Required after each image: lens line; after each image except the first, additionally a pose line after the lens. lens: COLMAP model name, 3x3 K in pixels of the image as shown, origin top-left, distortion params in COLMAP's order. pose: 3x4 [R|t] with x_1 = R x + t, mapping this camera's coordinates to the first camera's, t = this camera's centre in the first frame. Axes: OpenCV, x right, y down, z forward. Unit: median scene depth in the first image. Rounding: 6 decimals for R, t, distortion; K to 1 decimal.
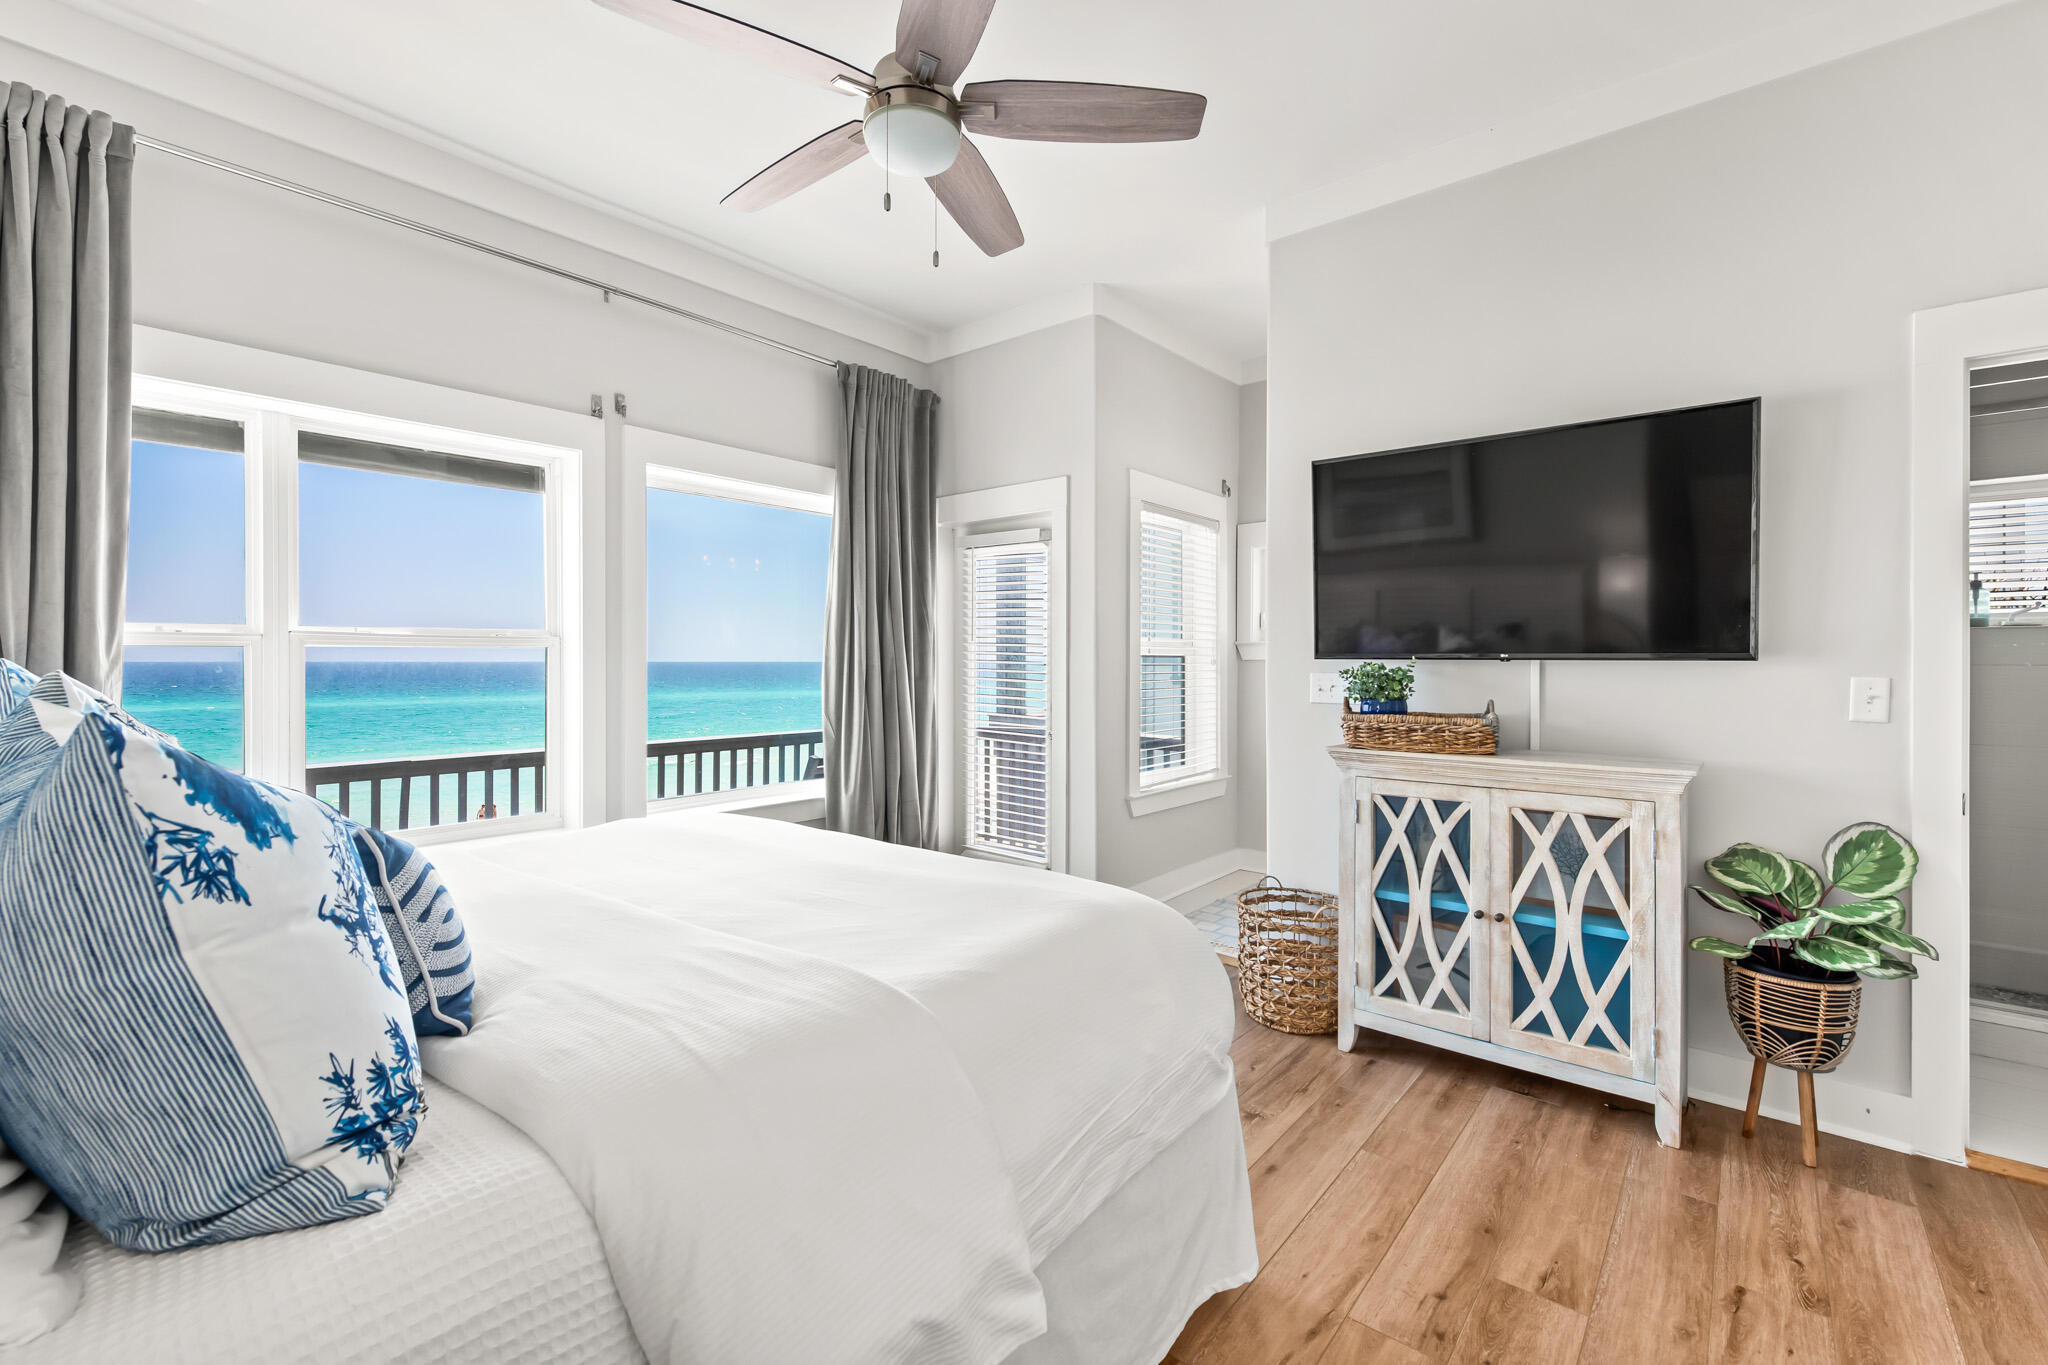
lens RADIAL K [[872.4, 0, 1024.0], [0, 872.4, 682.5], [0, 0, 1]] dist [0.000476, 0.000064]
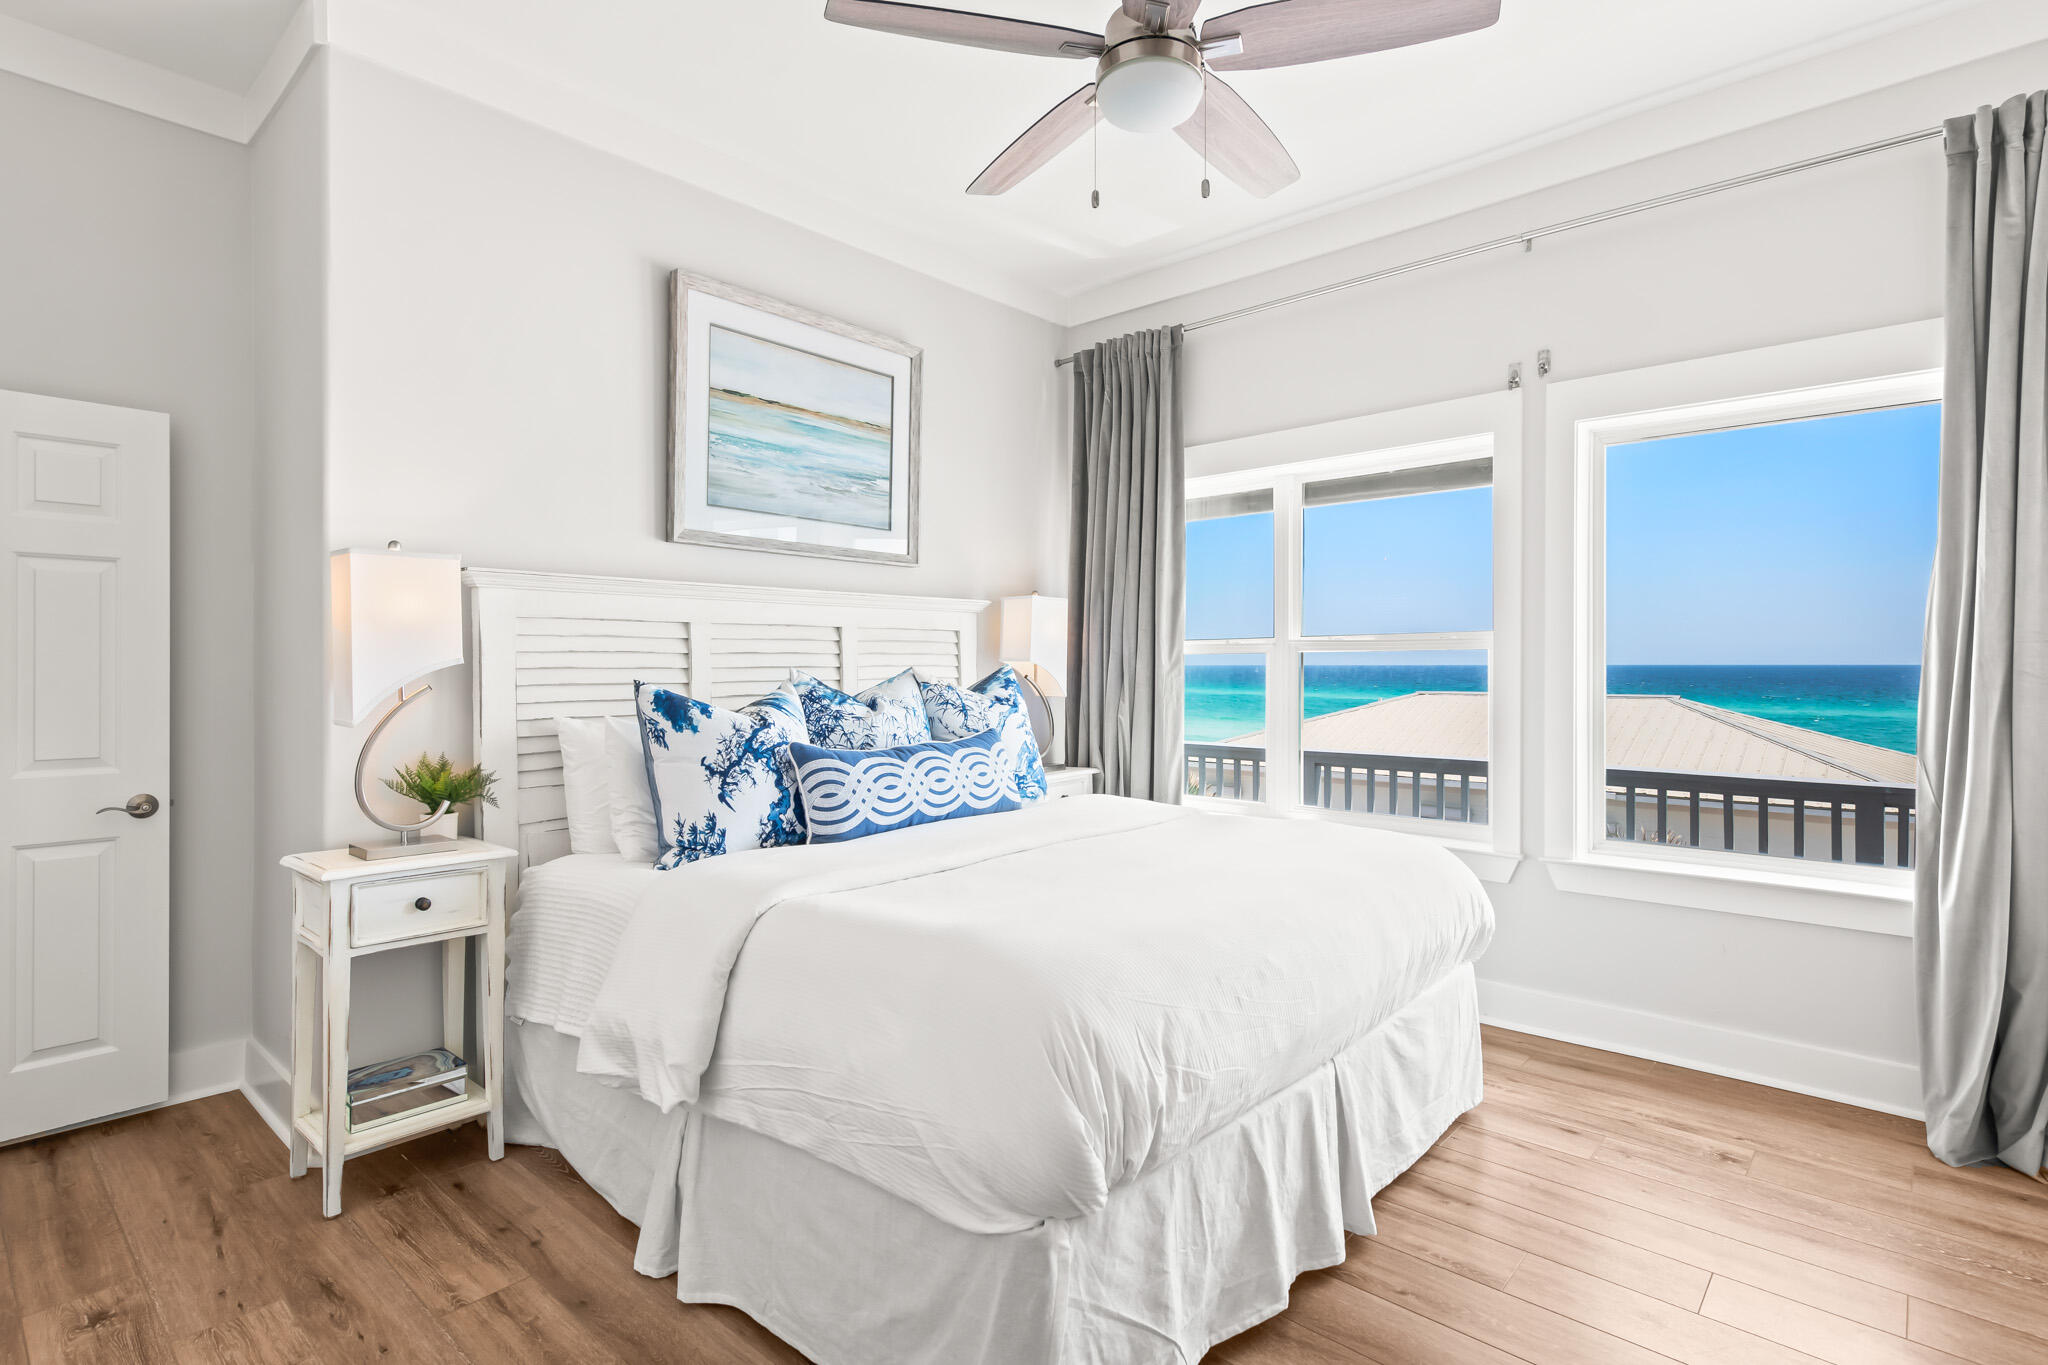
lens RADIAL K [[1038.3, 0, 1024.0], [0, 1038.3, 682.5], [0, 0, 1]] dist [-0.001263, 0.000825]
pose [[-0.045771, 0.014308, -0.998850, 0.843569], [-0.023693, 0.999601, 0.015405, -0.015133], [0.998671, 0.024371, -0.045413, 0.803229]]
